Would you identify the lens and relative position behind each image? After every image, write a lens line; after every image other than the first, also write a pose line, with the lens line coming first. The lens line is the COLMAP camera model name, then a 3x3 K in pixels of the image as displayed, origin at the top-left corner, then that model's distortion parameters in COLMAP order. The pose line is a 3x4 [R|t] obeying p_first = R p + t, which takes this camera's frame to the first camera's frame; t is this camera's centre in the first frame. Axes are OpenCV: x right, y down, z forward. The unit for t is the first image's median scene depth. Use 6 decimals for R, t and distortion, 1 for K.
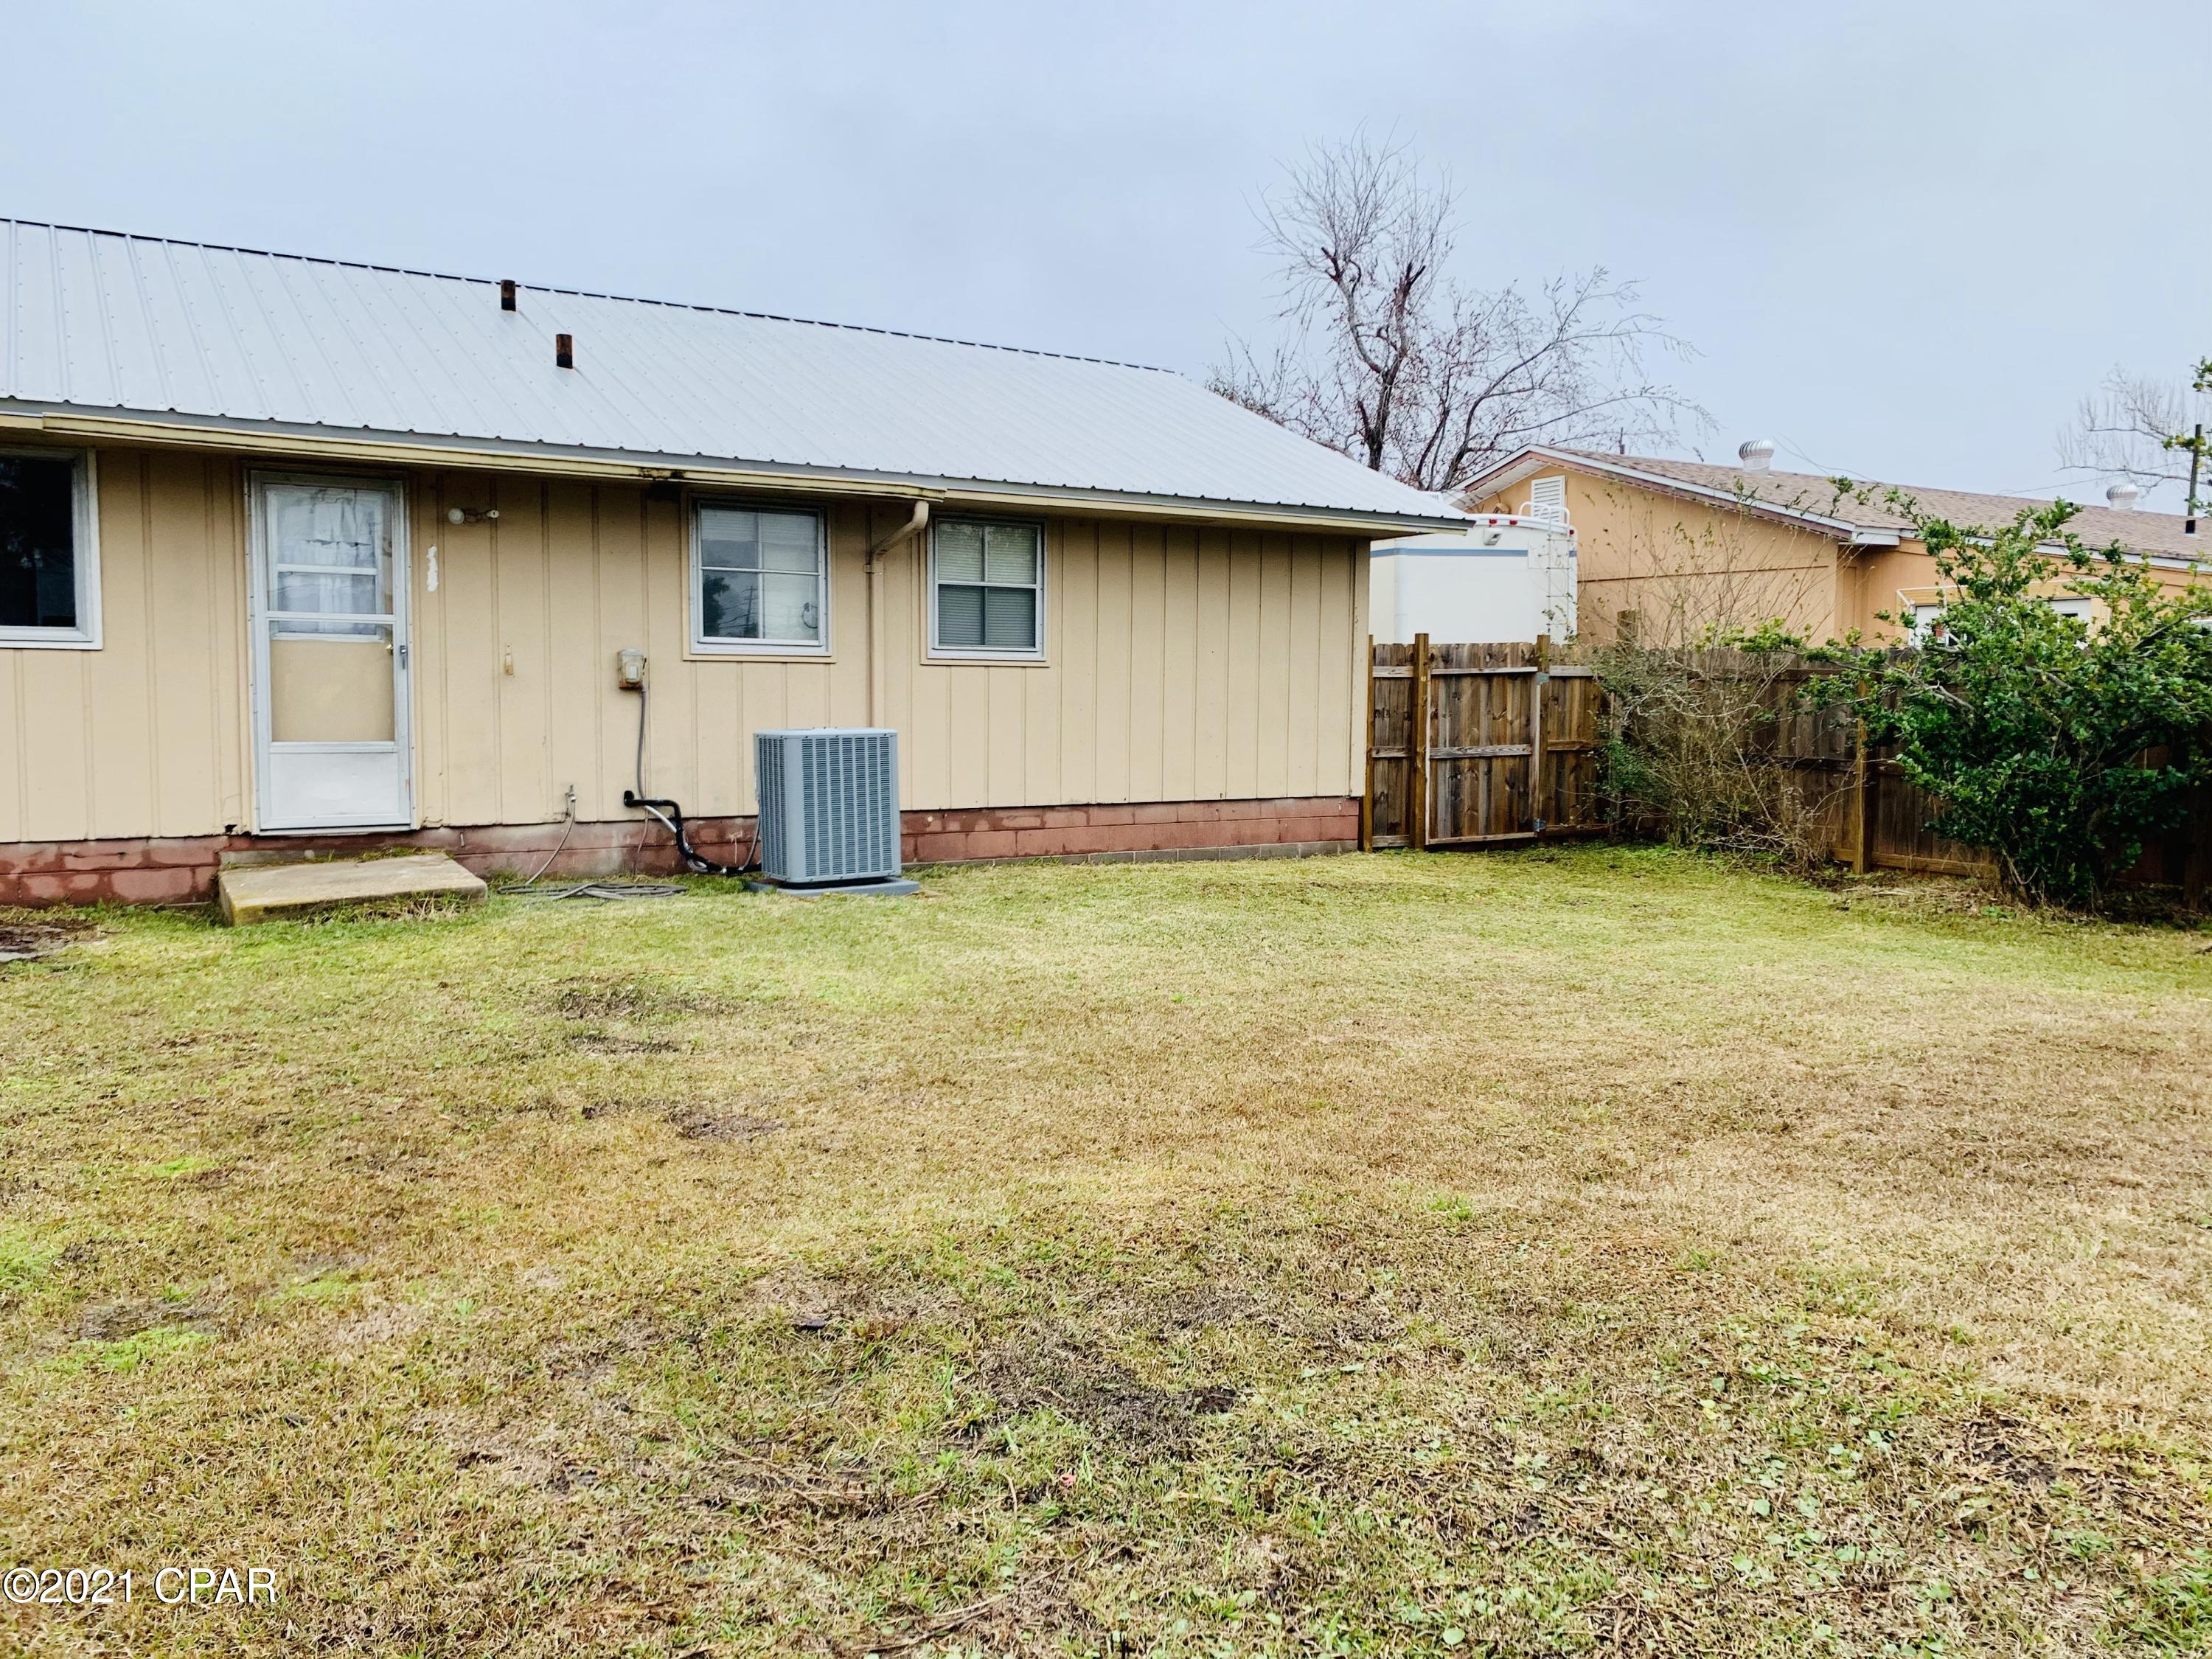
lens RADIAL K [[1698.6, 0, 1106.1], [0, 1698.6, 825.6], [0, 0, 1]] dist [0.031756, -0.031464]
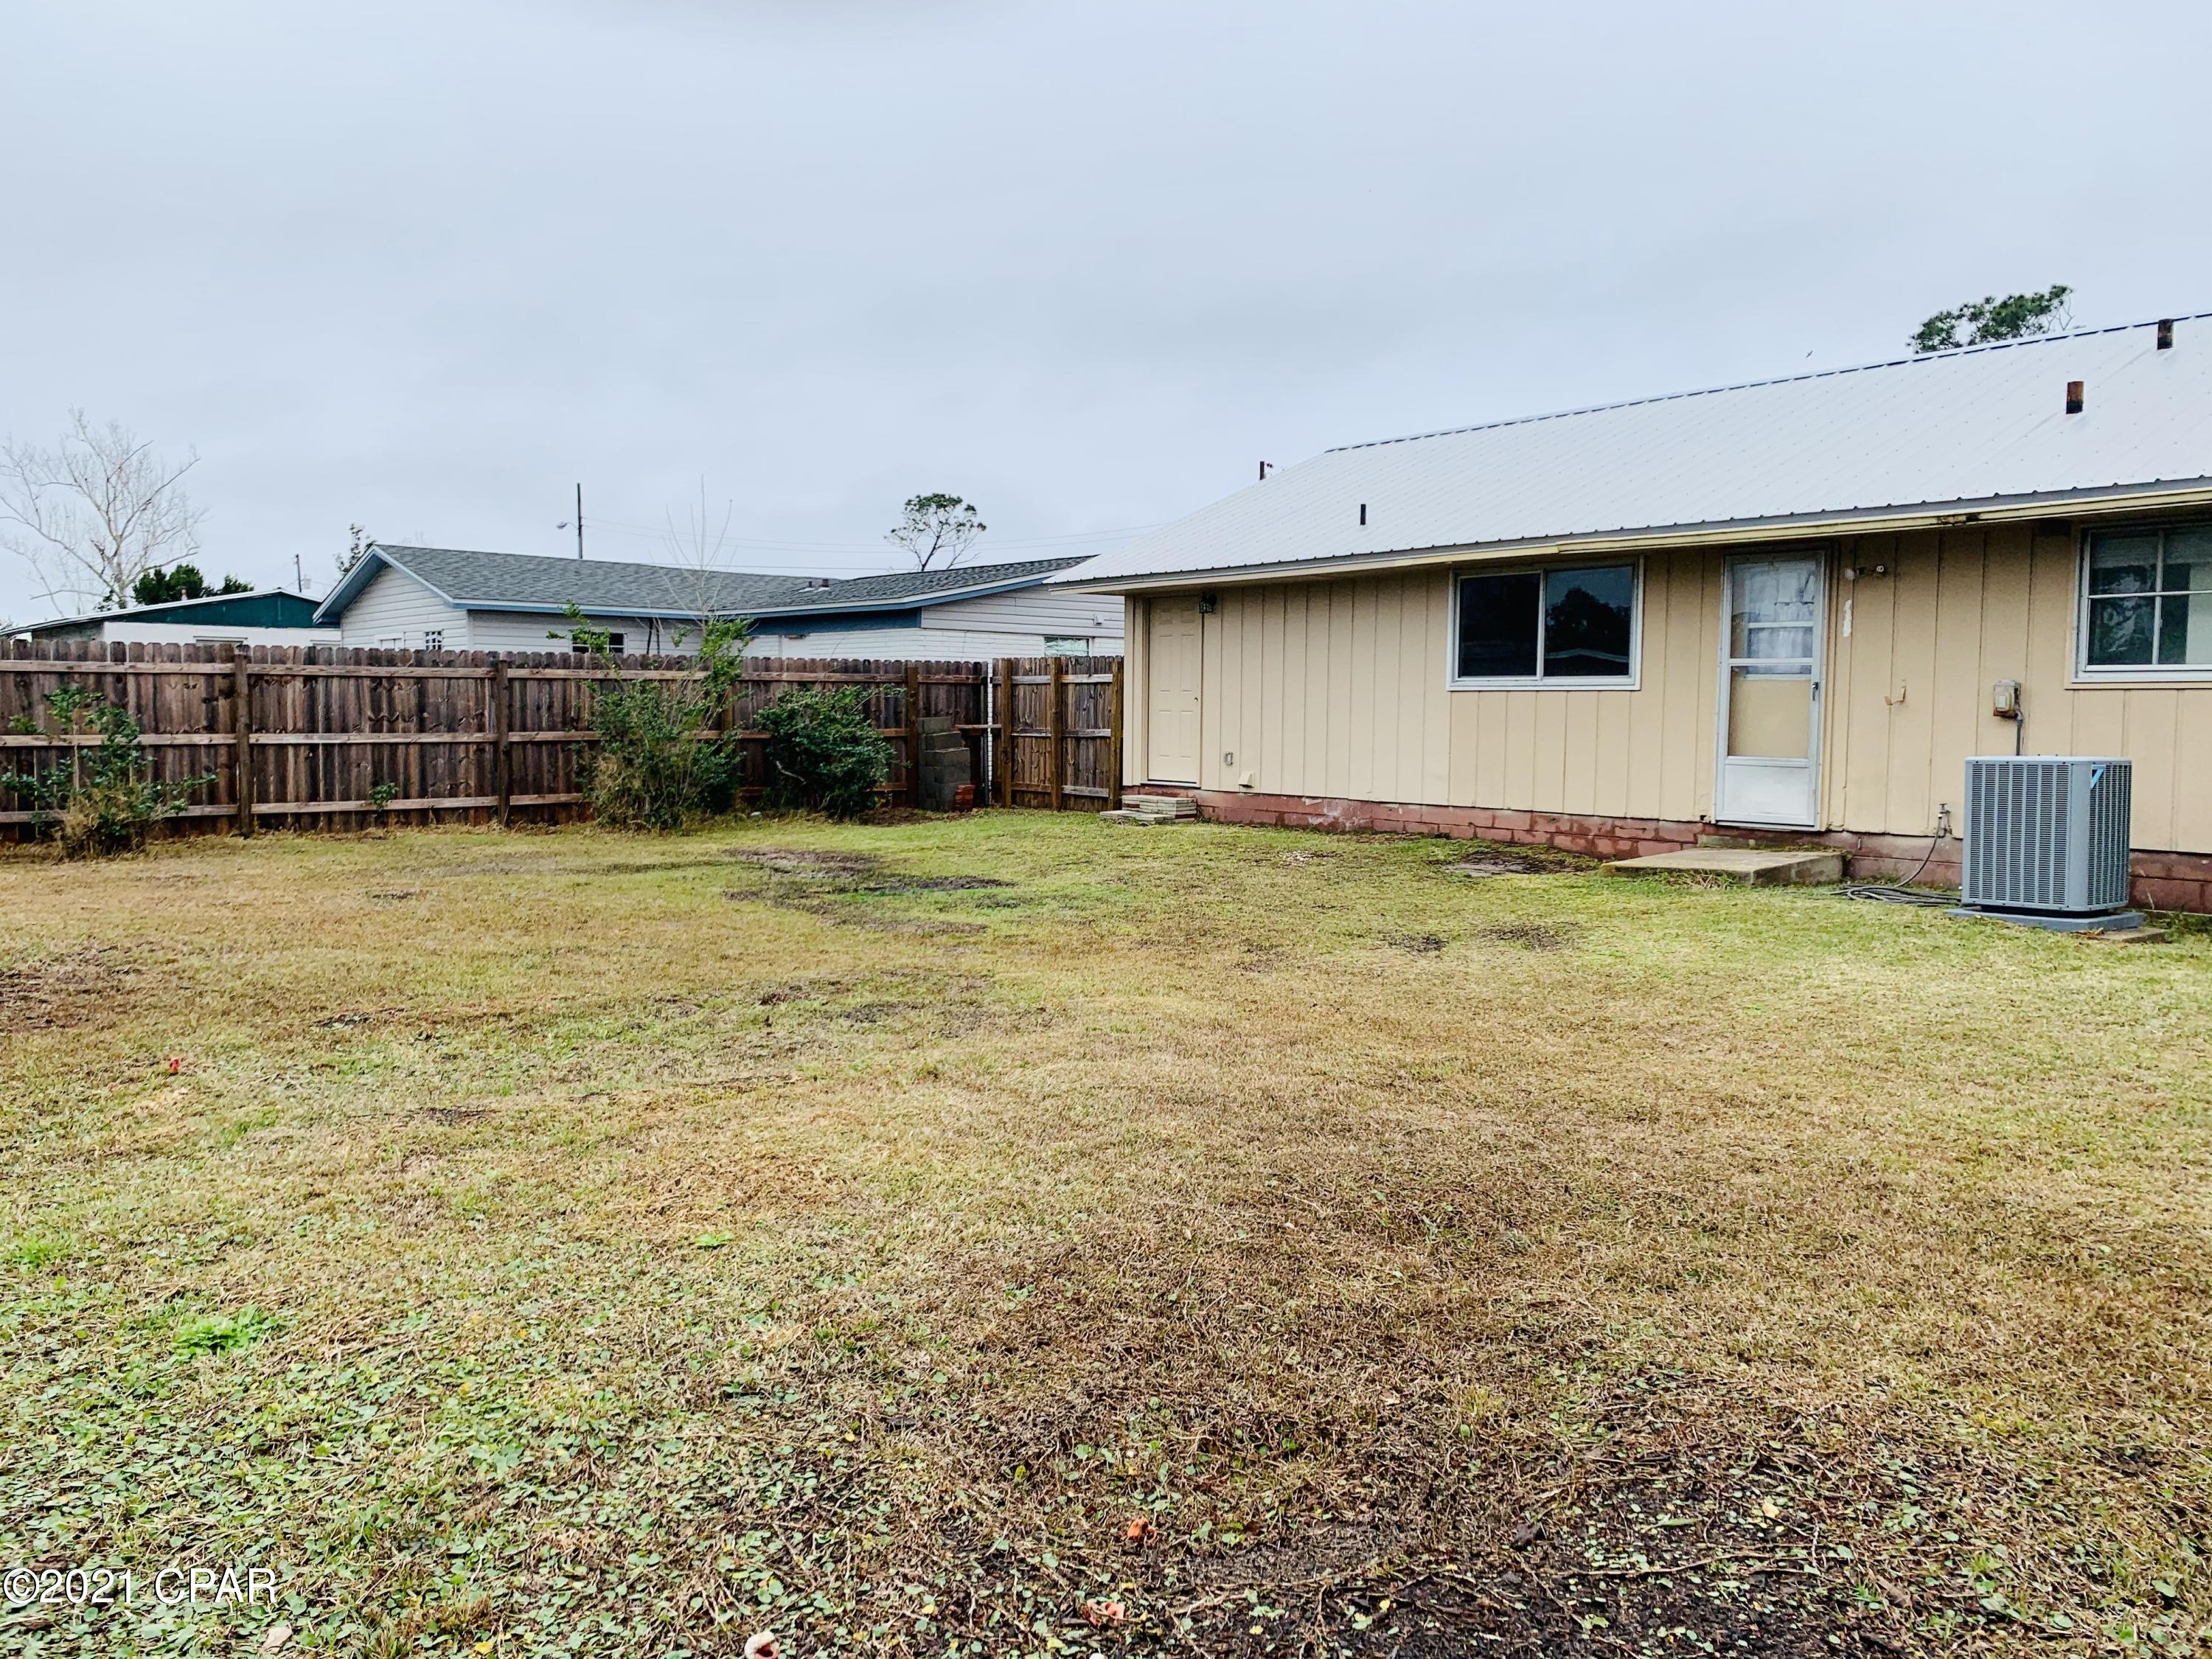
lens RADIAL K [[1698.6, 0, 1106.5], [0, 1698.6, 824.6], [0, 0, 1]] dist [0.031756, -0.031464]
pose [[0.123757, 0.062806, -0.990323, 0.769526], [-0.087549, 0.994794, 0.052149, -0.021866], [0.988443, 0.080248, 0.128611, 0.340074]]
